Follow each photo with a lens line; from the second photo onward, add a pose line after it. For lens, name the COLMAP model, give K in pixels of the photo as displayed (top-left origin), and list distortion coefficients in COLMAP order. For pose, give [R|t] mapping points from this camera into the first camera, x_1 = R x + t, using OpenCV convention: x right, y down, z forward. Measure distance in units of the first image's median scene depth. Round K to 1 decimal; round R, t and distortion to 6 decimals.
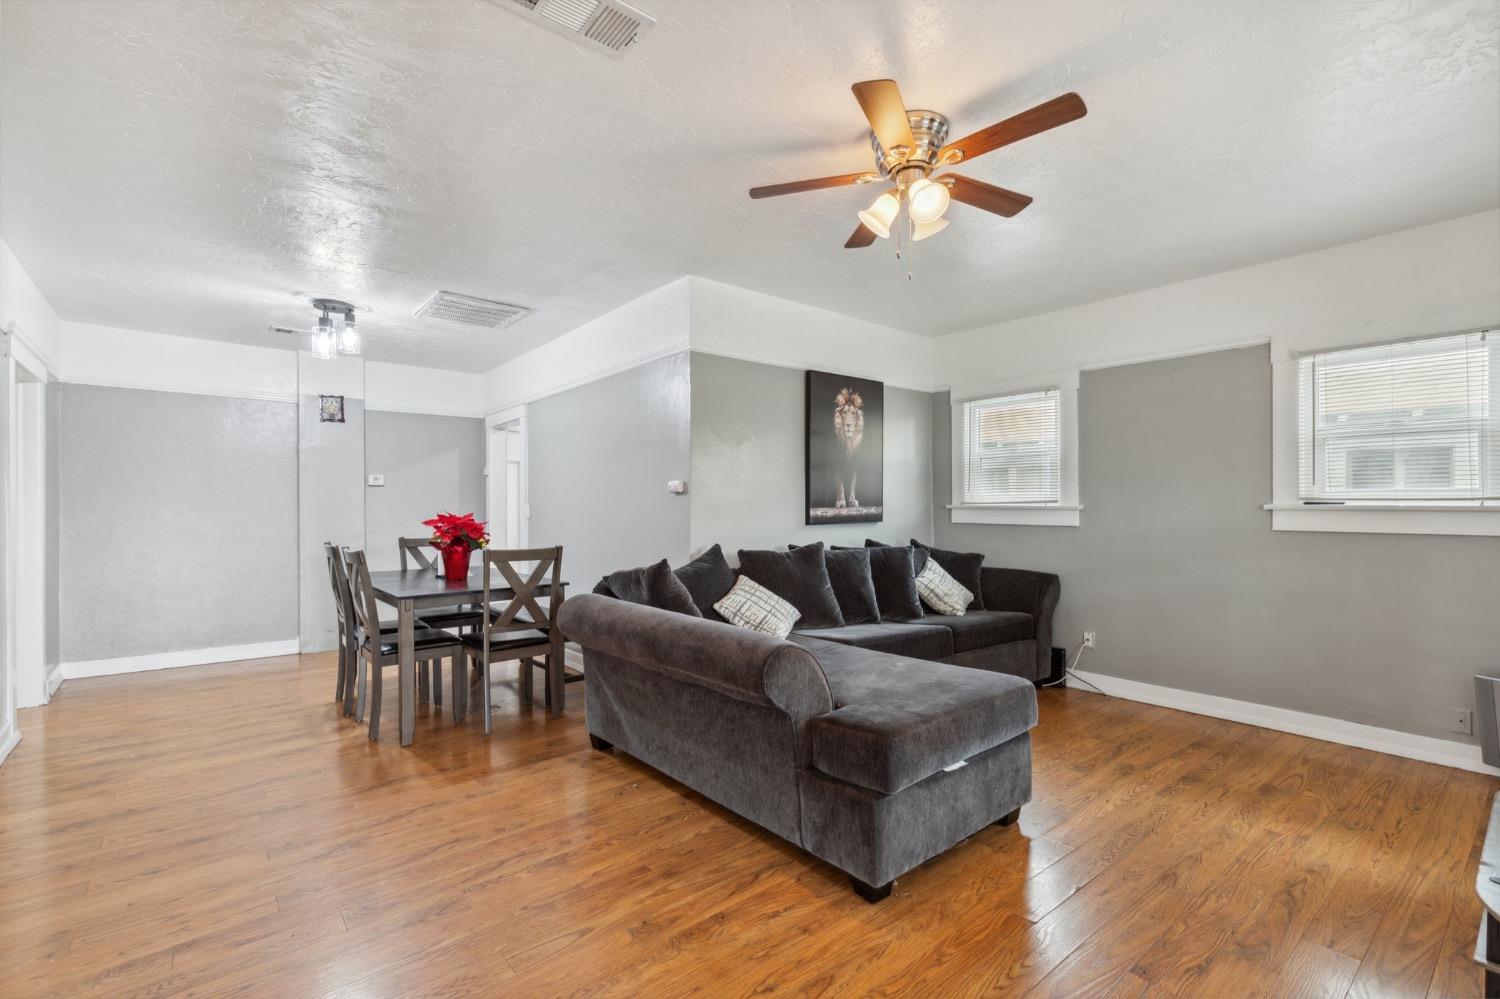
lens RADIAL K [[676.8, 0, 757.6], [0, 676.8, 494.6], [0, 0, 1]] dist [0.005249, 0.000114]
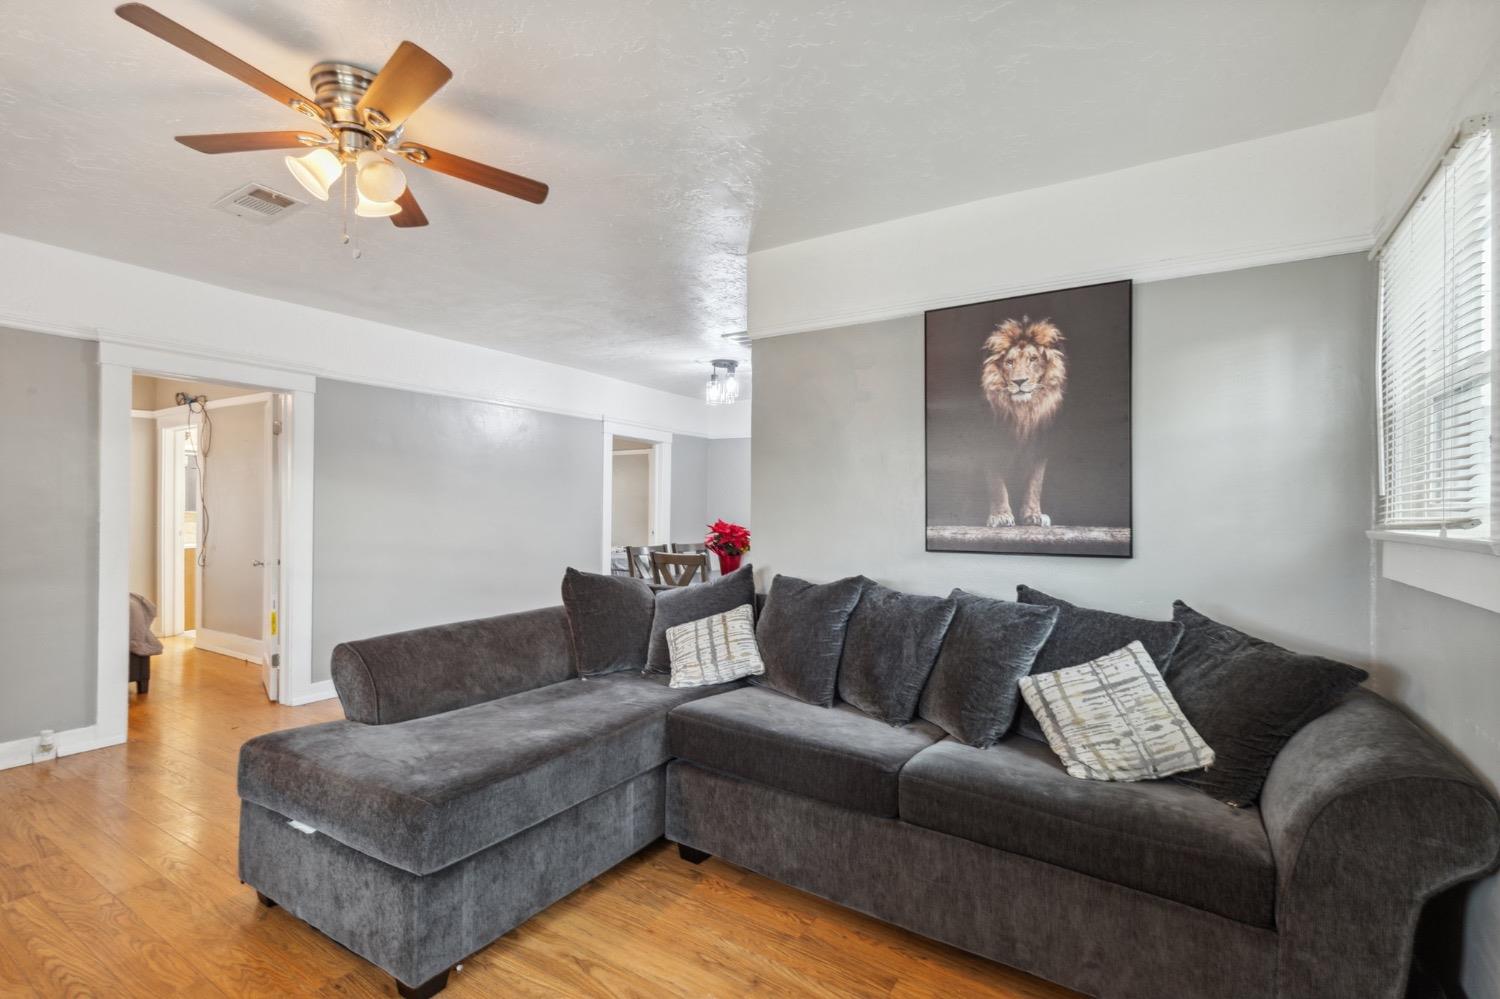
lens RADIAL K [[676.8, 0, 748.2], [0, 676.8, 505.5], [0, 0, 1]] dist [0.005249, 0.000114]
pose [[0.304444, -0.002340, -0.952528, 0.601839], [-0.002955, 0.999990, -0.003401, 0.003475], [0.952526, 0.003850, 0.304434, 0.607372]]
